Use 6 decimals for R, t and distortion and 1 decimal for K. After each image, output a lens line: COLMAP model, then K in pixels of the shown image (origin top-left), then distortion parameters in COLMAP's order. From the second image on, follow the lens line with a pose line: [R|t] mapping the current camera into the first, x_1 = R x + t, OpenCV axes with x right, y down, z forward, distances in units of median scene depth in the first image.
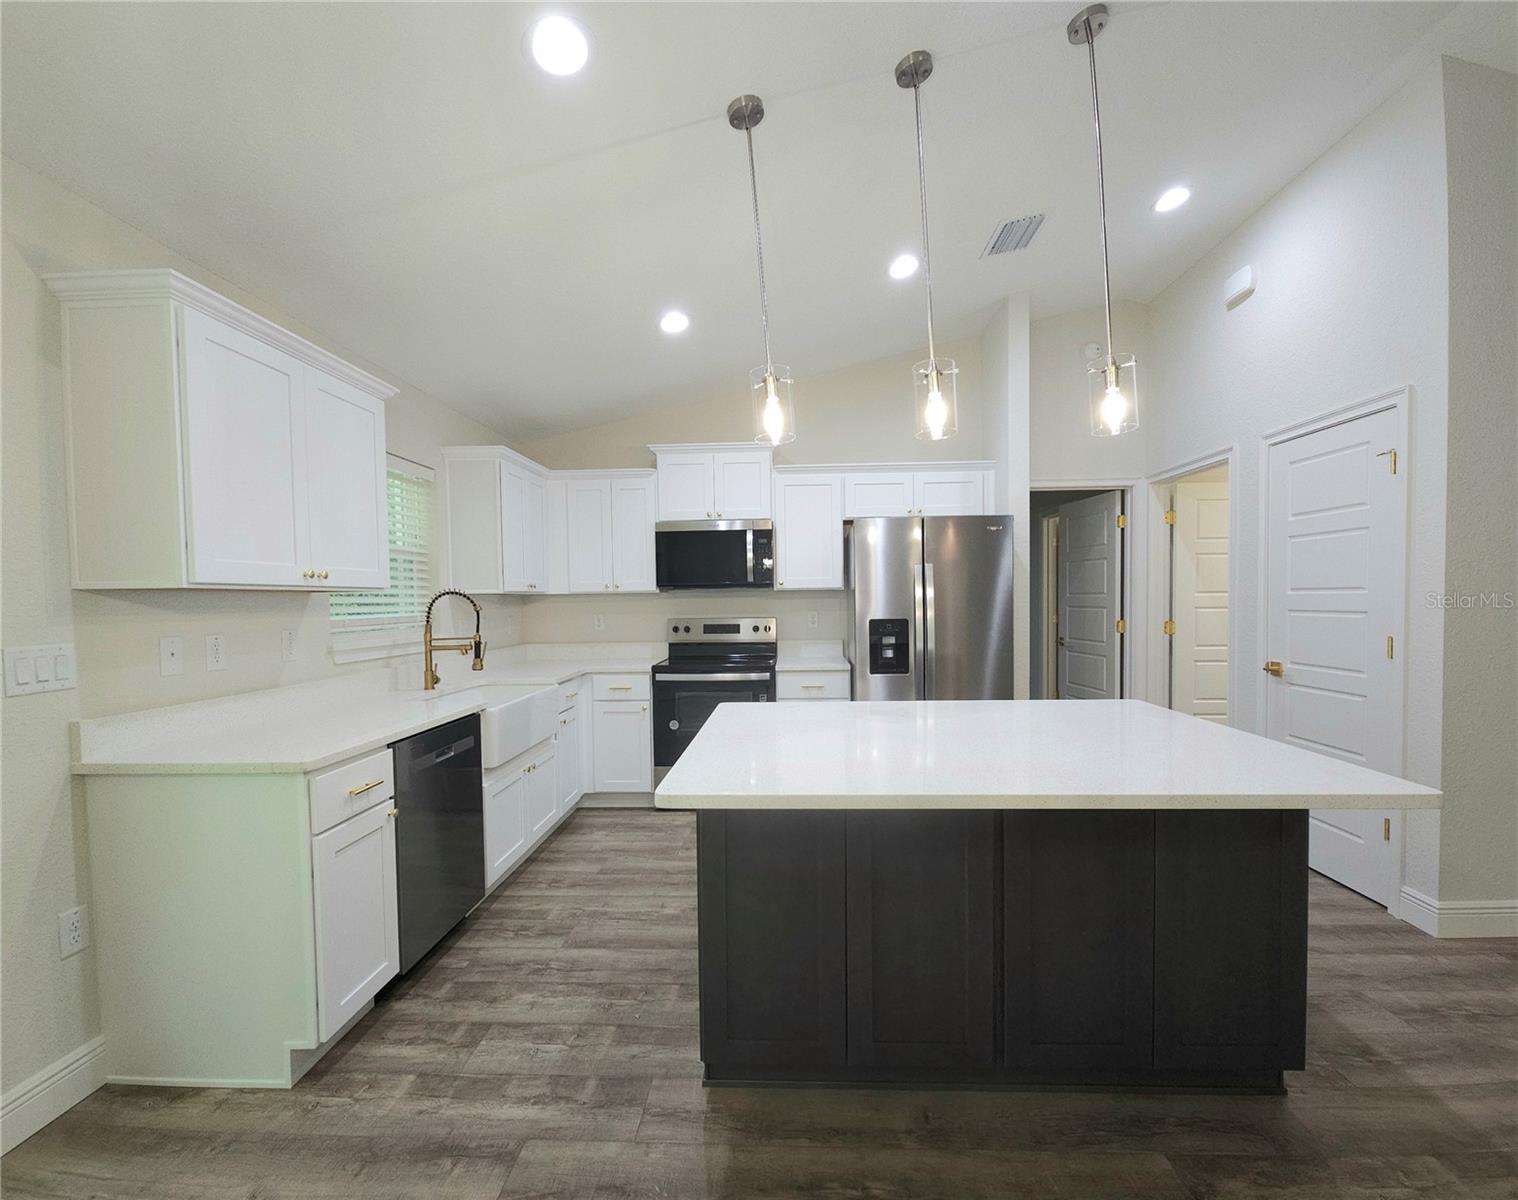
lens RADIAL K [[673.5, 0, 755.2], [0, 673.5, 630.6], [0, 0, 1]] dist [-0.001377, -0.000568]
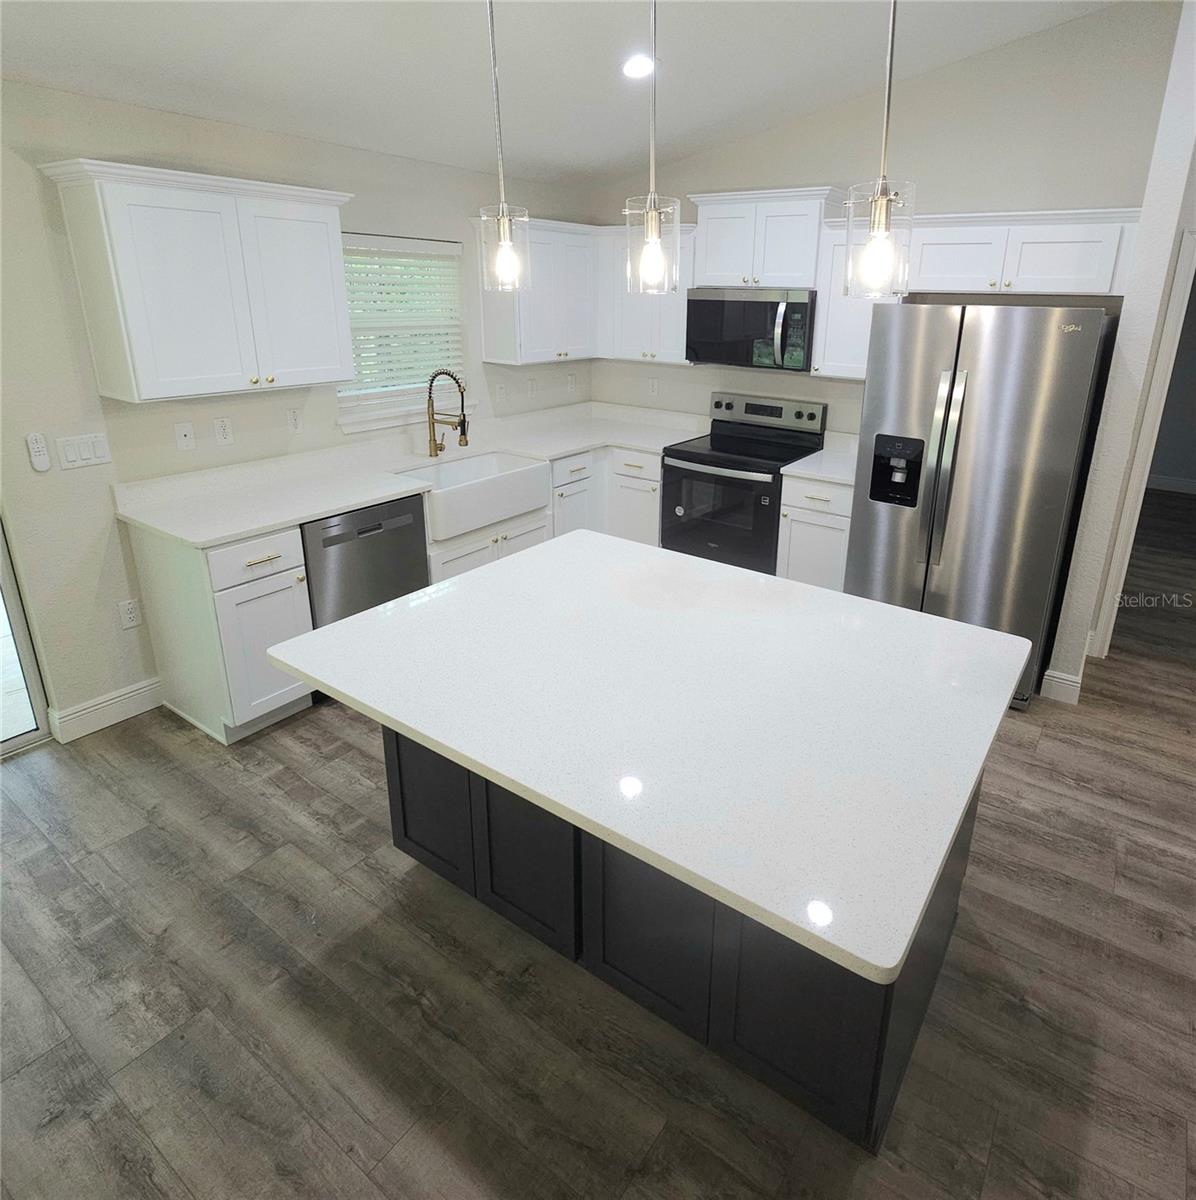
lens RADIAL K [[716.0, 0, 647.6], [0, 716.0, 522.8], [0, 0, 1]] dist [-0.001293, -0.000978]
pose [[0.858037, 0.187706, -0.478057, 0.681451], [-0.058258, 0.960383, 0.272525, -0.247090], [0.510273, -0.205986, 0.834980, 0.222788]]
